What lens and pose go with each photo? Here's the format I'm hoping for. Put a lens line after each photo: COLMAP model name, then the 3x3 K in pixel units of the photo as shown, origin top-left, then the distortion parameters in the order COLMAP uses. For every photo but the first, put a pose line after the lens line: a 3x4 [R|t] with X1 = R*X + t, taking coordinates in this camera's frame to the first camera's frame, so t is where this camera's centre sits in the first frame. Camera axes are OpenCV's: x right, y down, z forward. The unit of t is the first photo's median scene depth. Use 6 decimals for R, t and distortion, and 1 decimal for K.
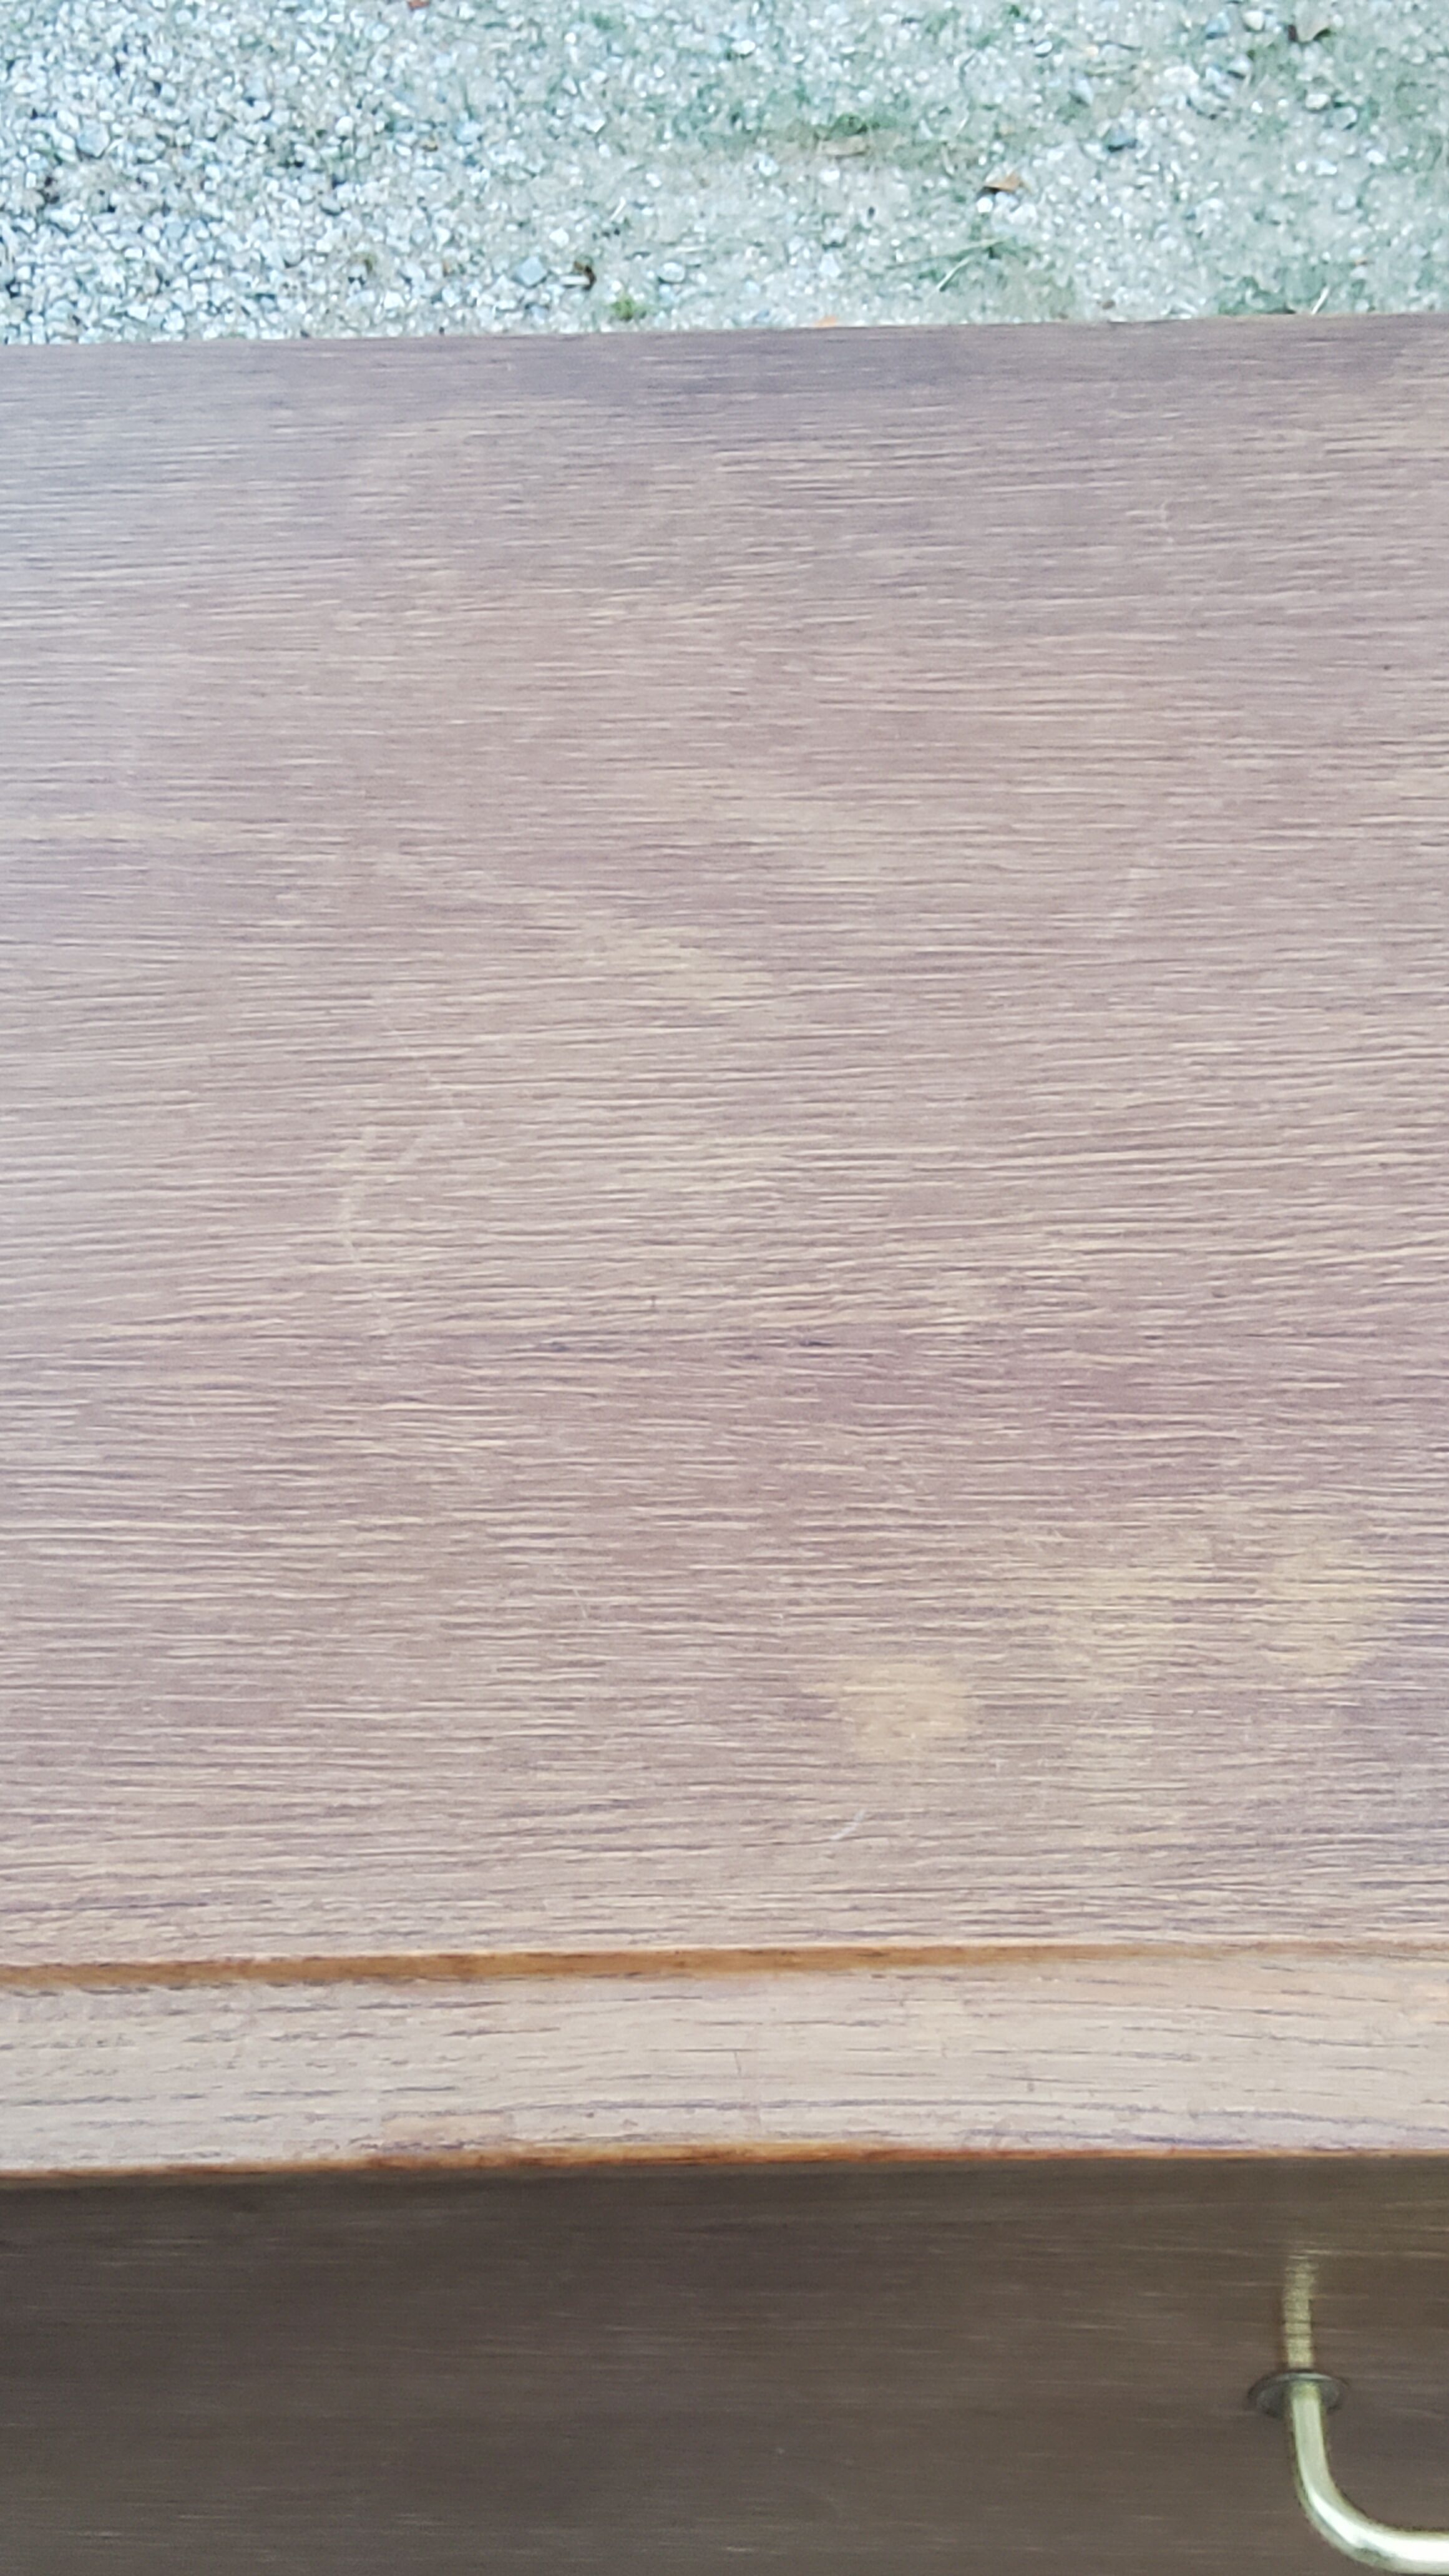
lens RADIAL K [[3853.7, 0, 782.7], [0, 3853.7, 1215.8], [0, 0, 1]] dist [0.106596, 0.000000]
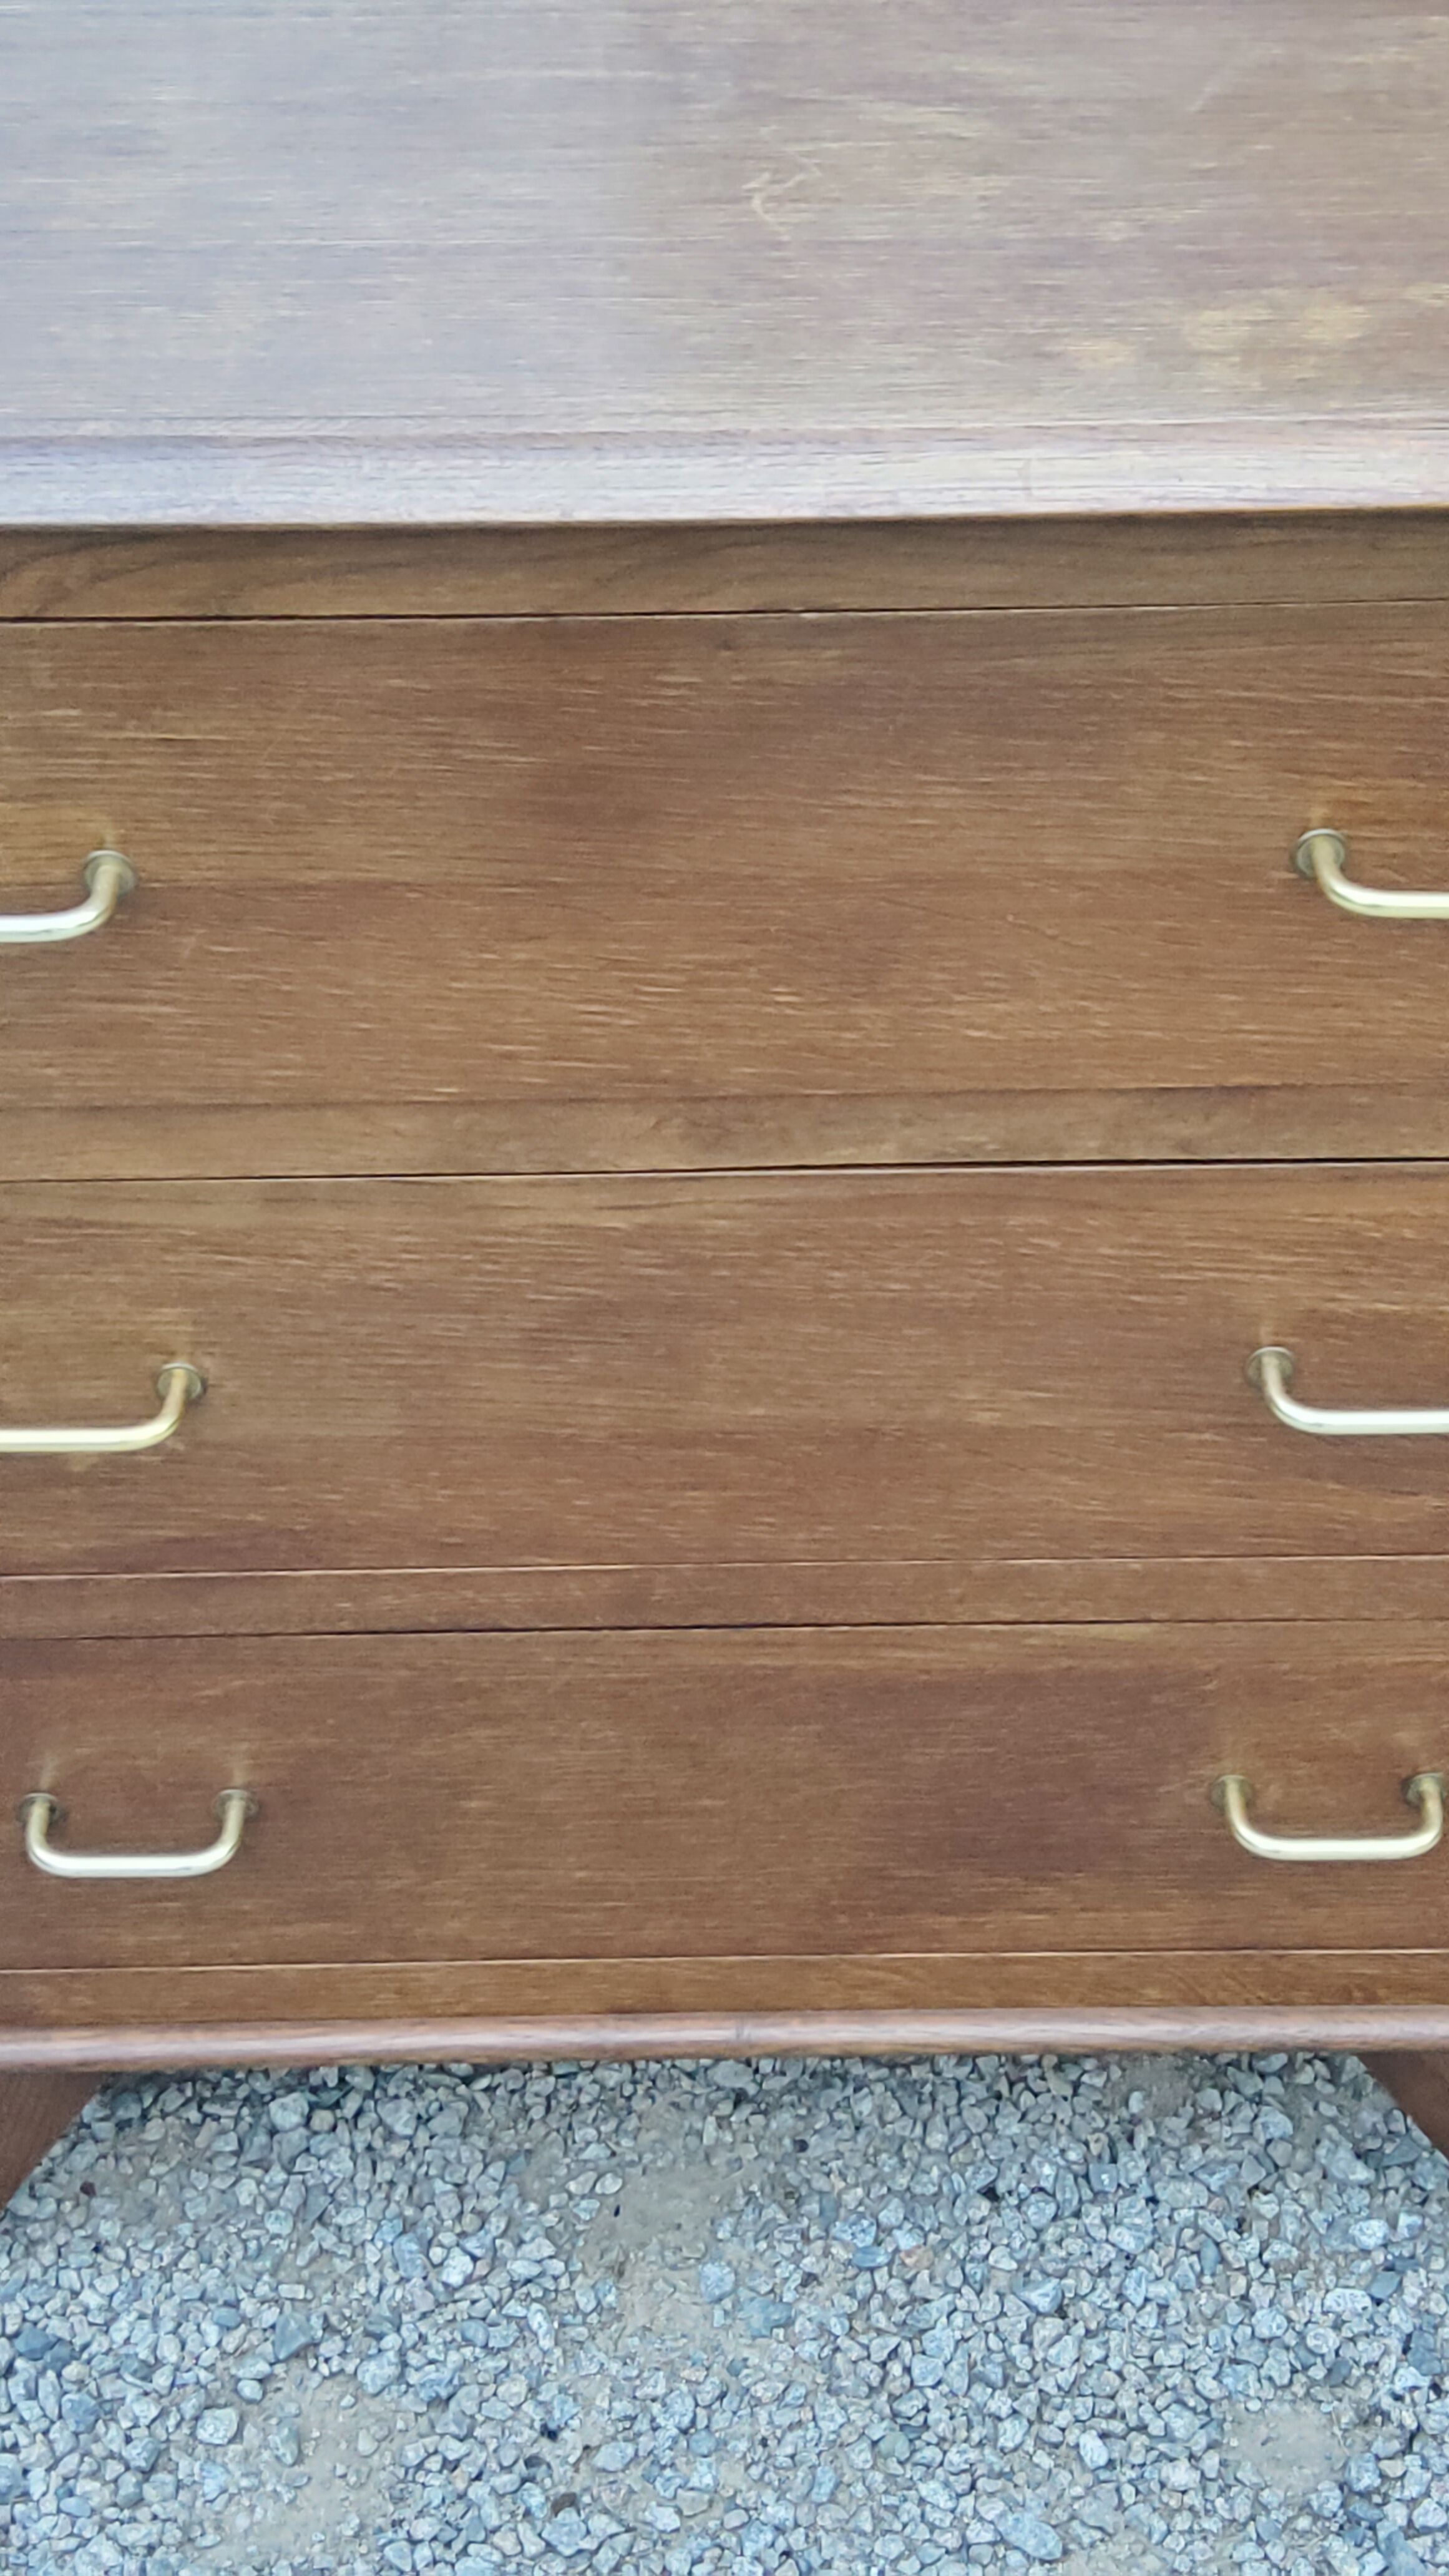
lens RADIAL K [[3853.7, 0, 745.8], [0, 3853.7, 1284.1], [0, 0, 1]] dist [0.106596, 0.000000]
pose [[0.999935, 0.007154, 0.008855, -0.042137], [-0.005557, 0.985631, -0.168819, 0.247815], [-0.009935, 0.168759, 0.985607, -0.201253]]
